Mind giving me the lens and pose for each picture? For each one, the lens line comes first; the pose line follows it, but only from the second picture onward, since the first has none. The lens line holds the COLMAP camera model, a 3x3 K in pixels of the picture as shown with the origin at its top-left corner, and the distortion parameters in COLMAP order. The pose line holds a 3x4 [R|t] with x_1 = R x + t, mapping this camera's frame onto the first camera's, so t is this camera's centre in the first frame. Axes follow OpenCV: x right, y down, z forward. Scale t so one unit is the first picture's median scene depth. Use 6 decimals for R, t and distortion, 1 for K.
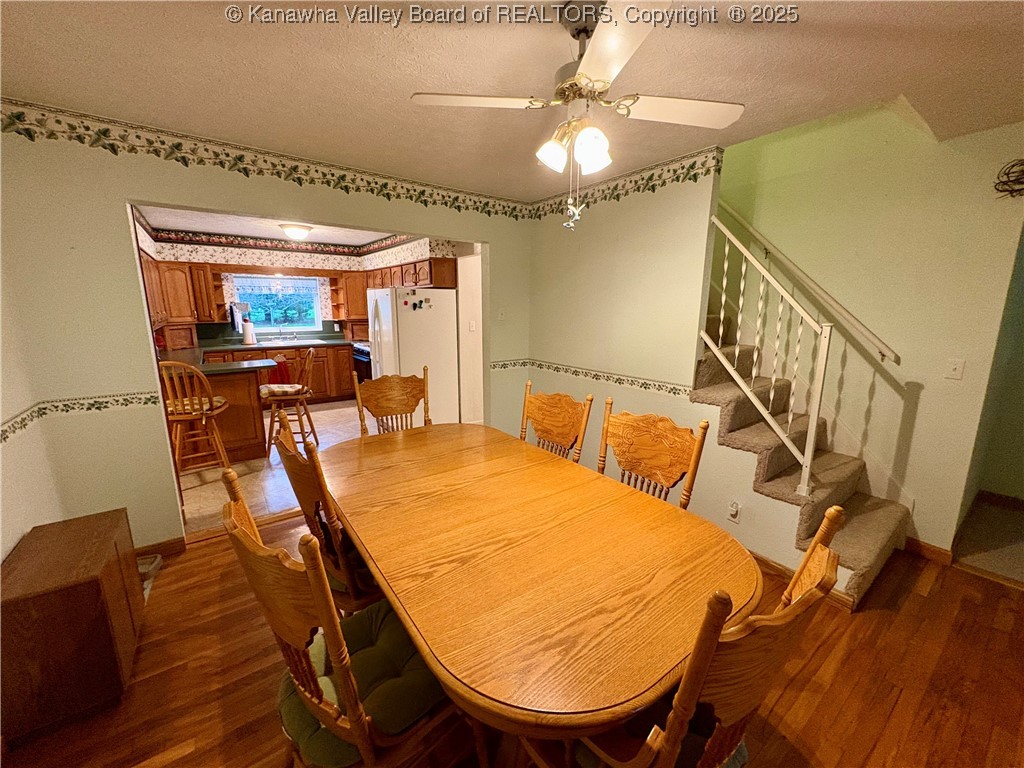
lens RADIAL K [[405.8, 0, 514.7], [0, 405.8, 382.5], [0, 0, 1]] dist [-0.000311, -0.000050]
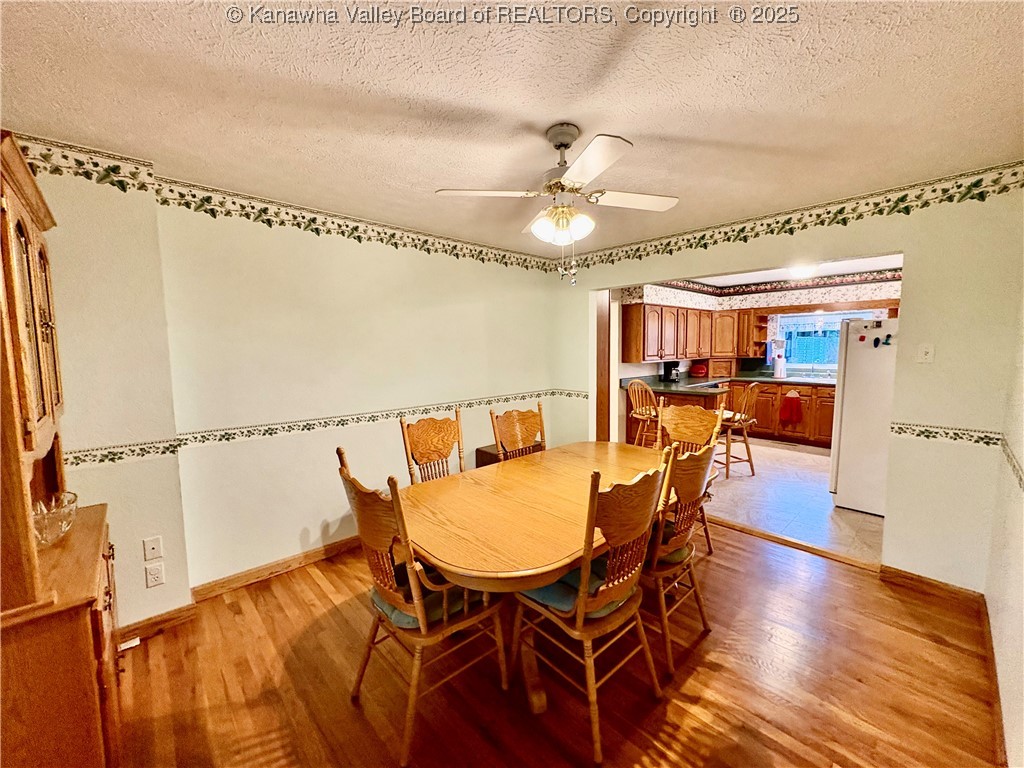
lens RADIAL K [[405.8, 0, 509.1], [0, 405.8, 384.4], [0, 0, 1]] dist [-0.000311, -0.000050]
pose [[0.107468, 0.090410, -0.990089, 0.353755], [-0.172953, 0.982373, 0.070932, -0.032918], [0.979049, 0.163616, 0.121210, 0.180905]]
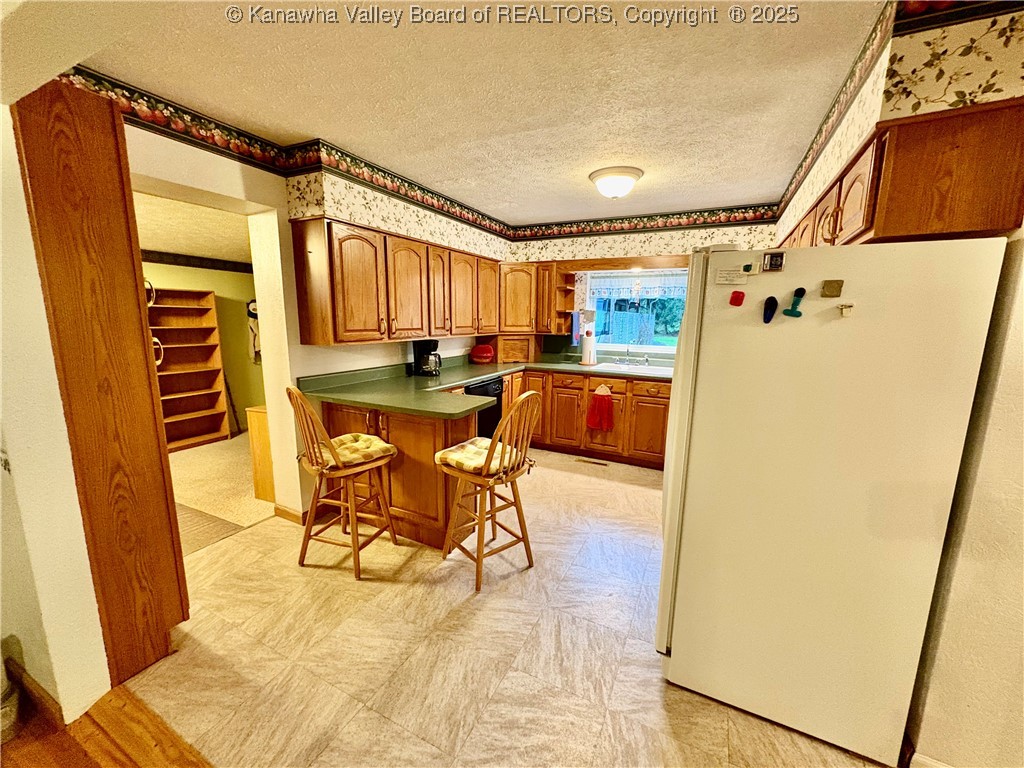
lens RADIAL K [[405.8, 0, 510.3], [0, 405.8, 383.9], [0, 0, 1]] dist [-0.000311, -0.000050]
pose [[0.452700, 0.151361, -0.878722, -0.050029], [-0.179718, 0.980751, 0.076349, -0.096009], [0.873364, 0.123359, 0.471188, 0.548640]]
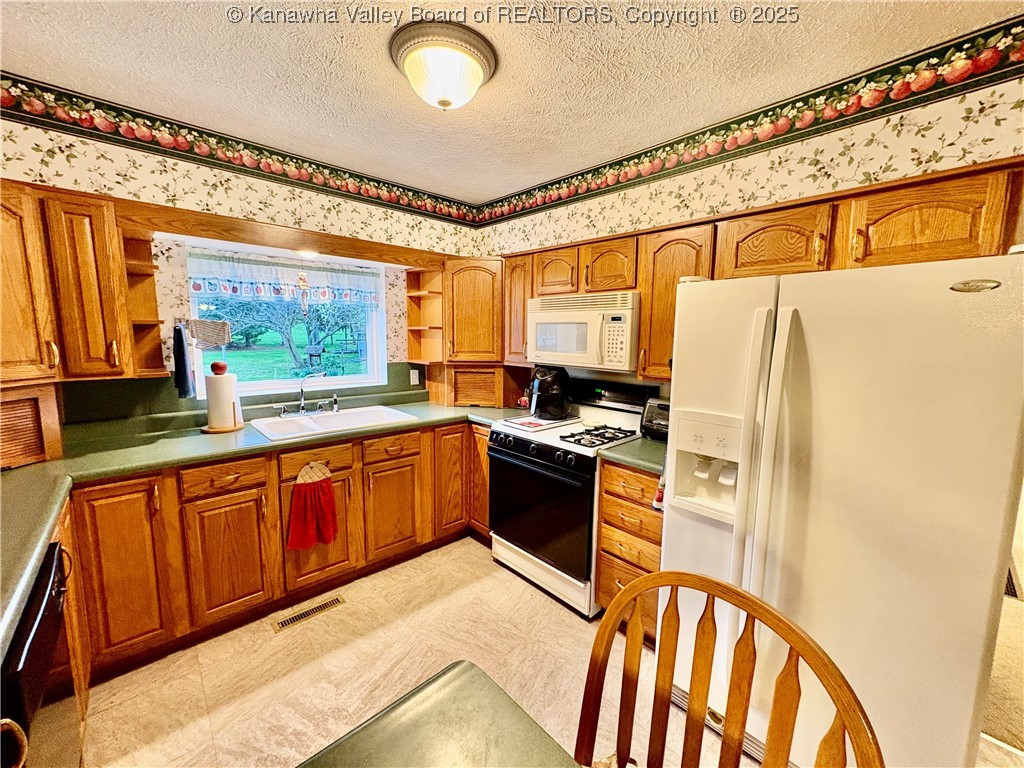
lens RADIAL K [[405.8, 0, 512.9], [0, 405.8, 383.2], [0, 0, 1]] dist [-0.000311, -0.000050]
pose [[0.993537, 0.000883, 0.113509, -0.452500], [0.005750, 0.998294, -0.058103, -0.120110], [-0.113366, 0.058380, 0.991837, 0.623442]]
